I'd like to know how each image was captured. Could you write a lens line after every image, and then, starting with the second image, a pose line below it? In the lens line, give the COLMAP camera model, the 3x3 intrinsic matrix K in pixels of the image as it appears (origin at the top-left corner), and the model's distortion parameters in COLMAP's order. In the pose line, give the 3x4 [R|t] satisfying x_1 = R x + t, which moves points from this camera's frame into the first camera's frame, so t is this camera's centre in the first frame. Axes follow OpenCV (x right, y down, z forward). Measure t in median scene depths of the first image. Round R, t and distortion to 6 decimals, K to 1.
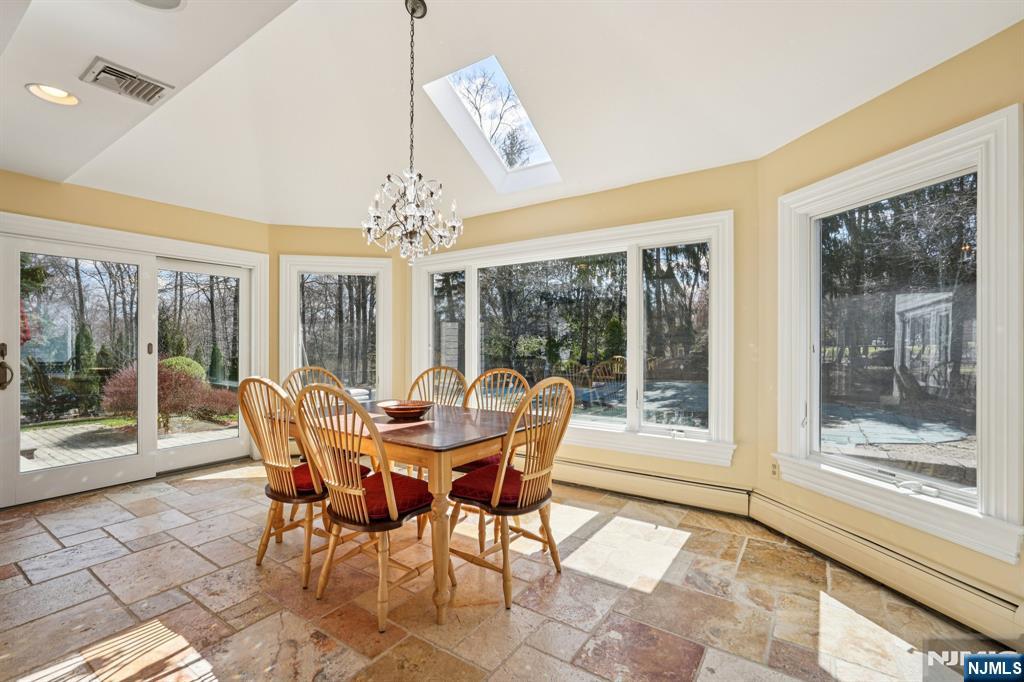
lens RADIAL K [[451.9, 0, 501.8], [0, 451.9, 343.6], [0, 0, 1]] dist [-0.011701, 0.005594]
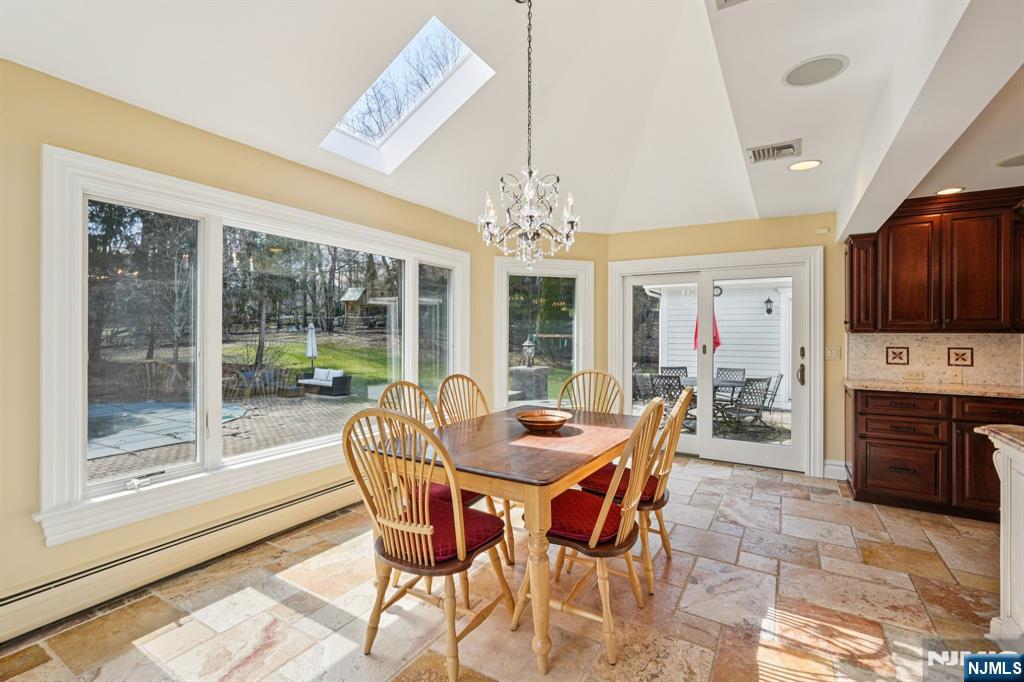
lens RADIAL K [[451.9, 0, 513.5], [0, 451.9, 334.4], [0, 0, 1]] dist [-0.011701, 0.005594]
pose [[-0.063591, -0.004730, 0.997965, -0.984608], [-0.007483, 0.999963, 0.004263, -0.036964], [-0.997948, -0.007196, -0.063624, 0.948867]]
